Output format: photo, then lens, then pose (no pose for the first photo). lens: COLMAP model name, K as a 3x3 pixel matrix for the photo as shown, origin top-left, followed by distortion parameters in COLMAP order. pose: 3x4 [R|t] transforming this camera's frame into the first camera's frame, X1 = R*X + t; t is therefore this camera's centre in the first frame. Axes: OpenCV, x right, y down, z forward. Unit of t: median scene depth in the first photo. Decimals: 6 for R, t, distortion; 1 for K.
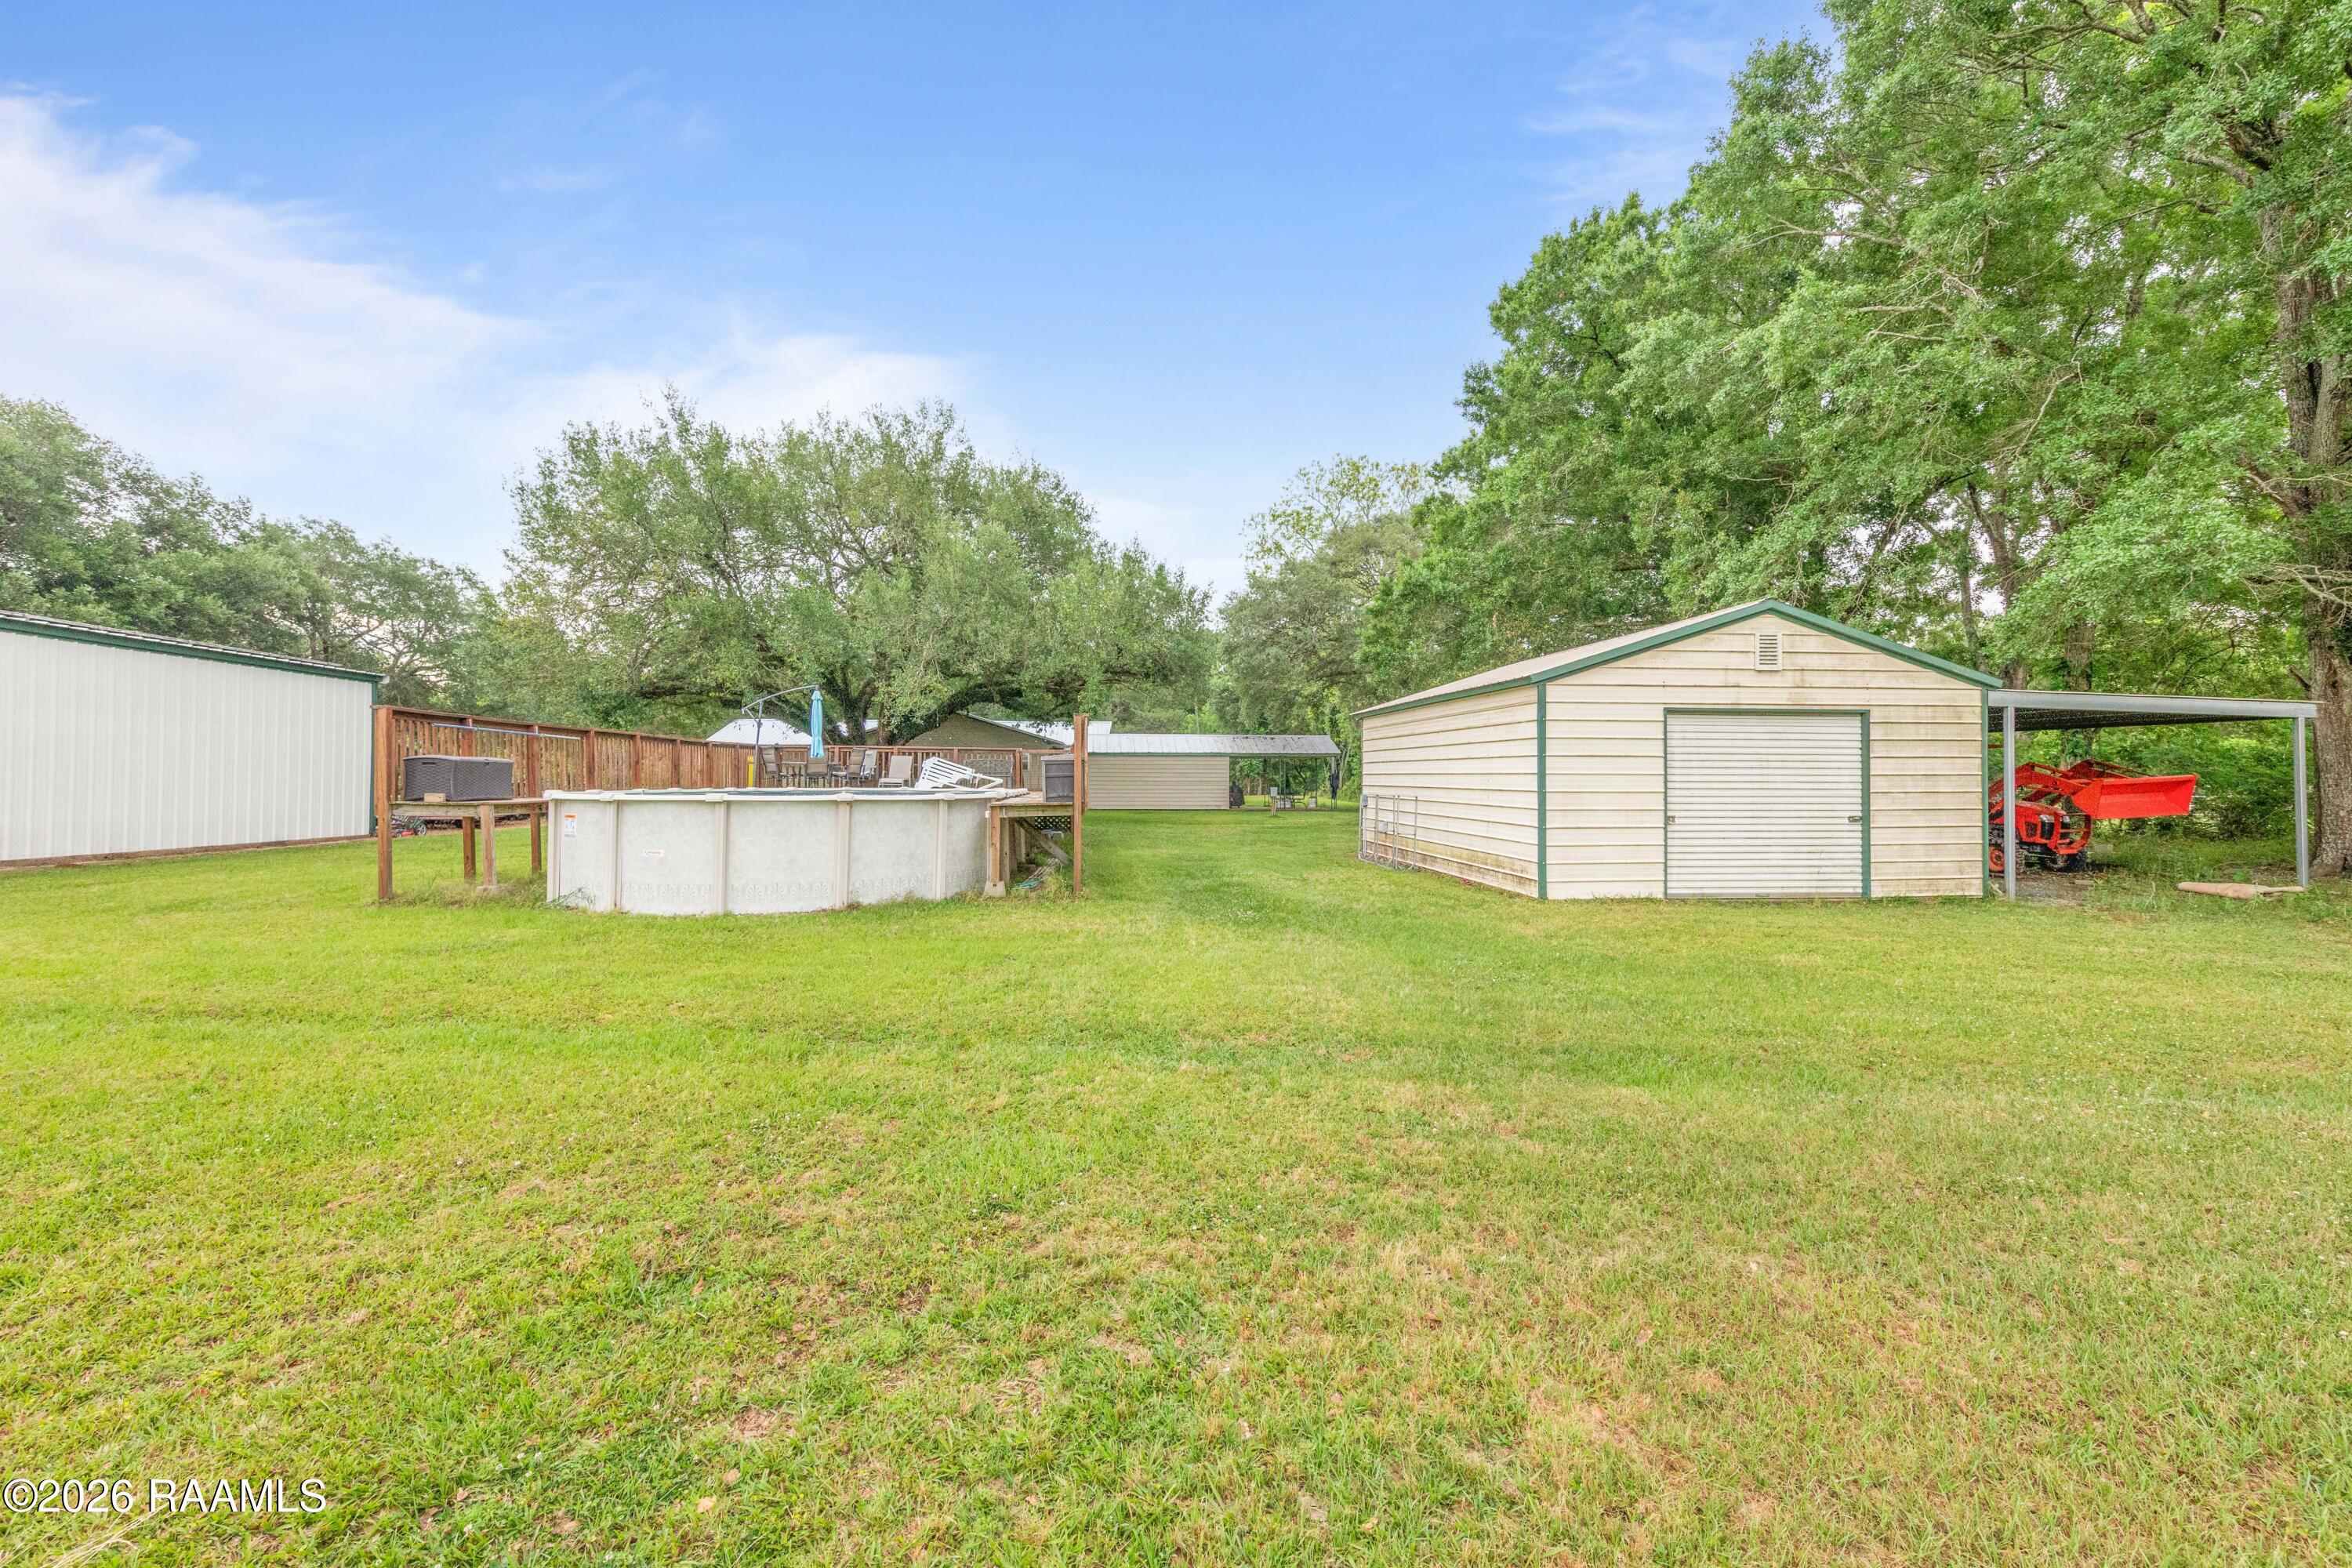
lens RADIAL K [[986.7, 0, 1175.3], [0, 986.7, 772.2], [0, 0, 1]] dist [0.002502, 0.000400]
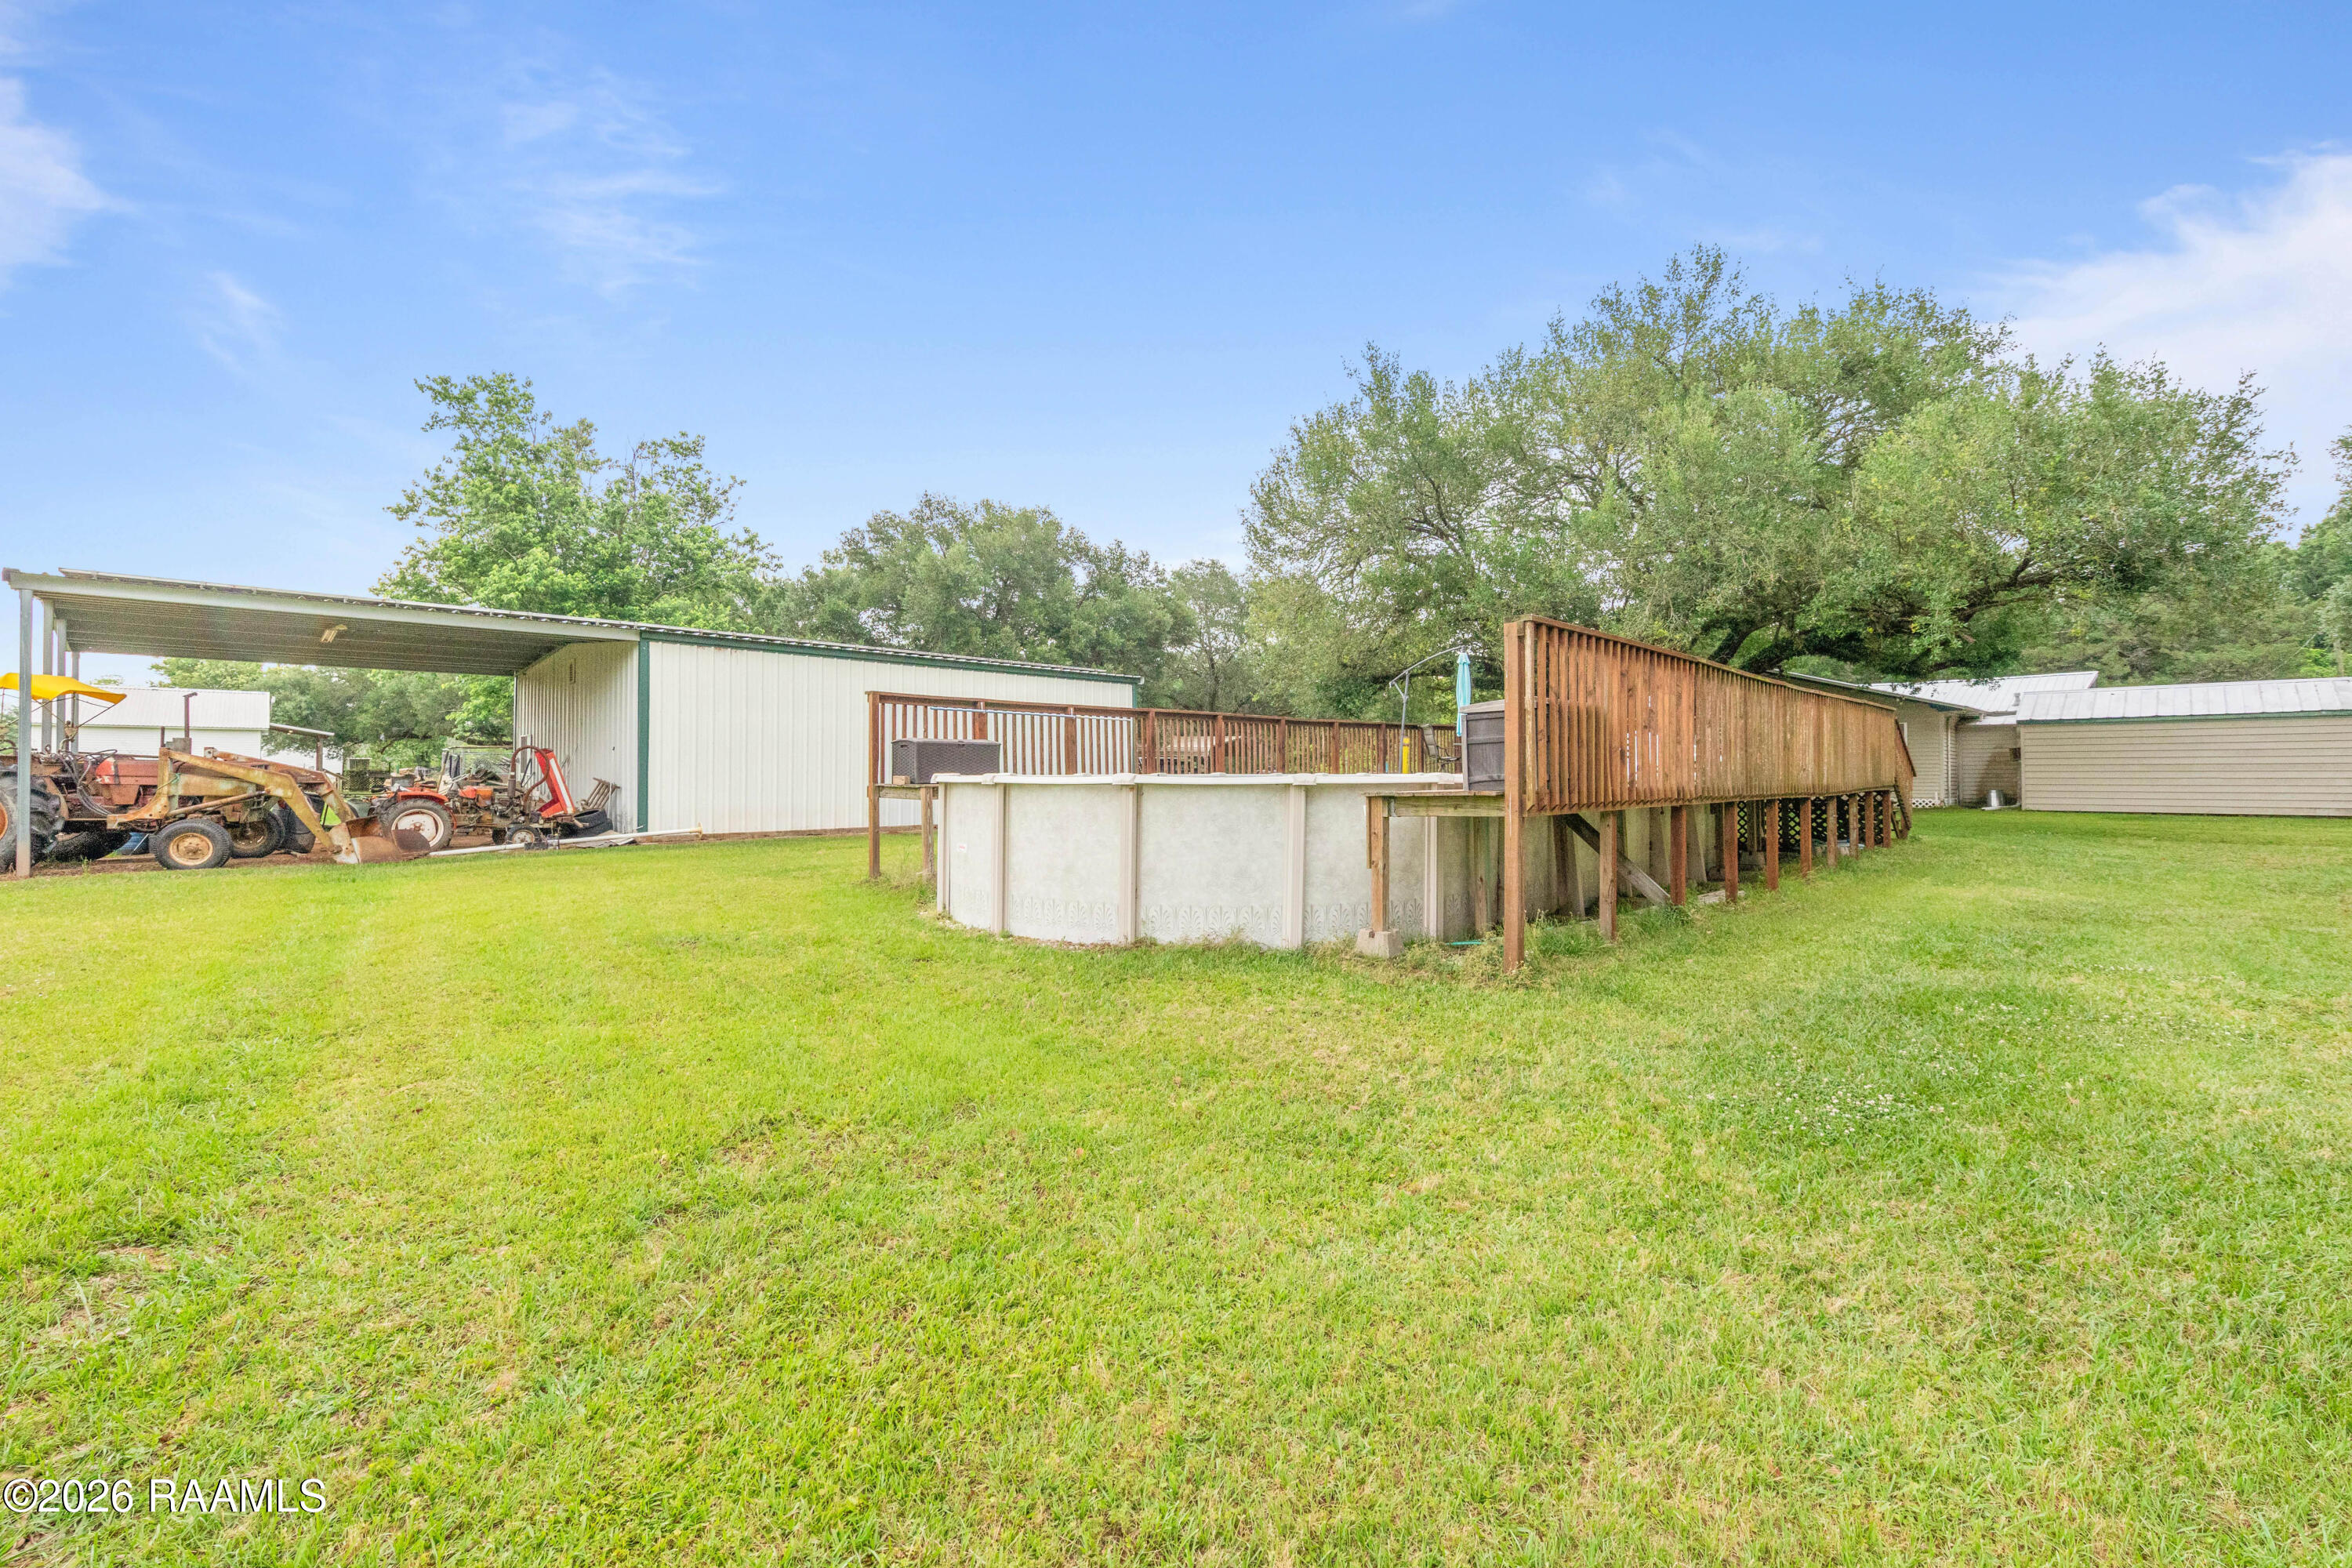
lens RADIAL K [[986.7, 0, 1175.3], [0, 986.7, 772.2], [0, 0, 1]] dist [0.002502, 0.000400]
pose [[0.637490, -0.008295, -0.770414, 0.076427], [0.013787, 0.999905, 0.000643, 0.007847], [0.770335, -0.011031, 0.637543, 0.228778]]
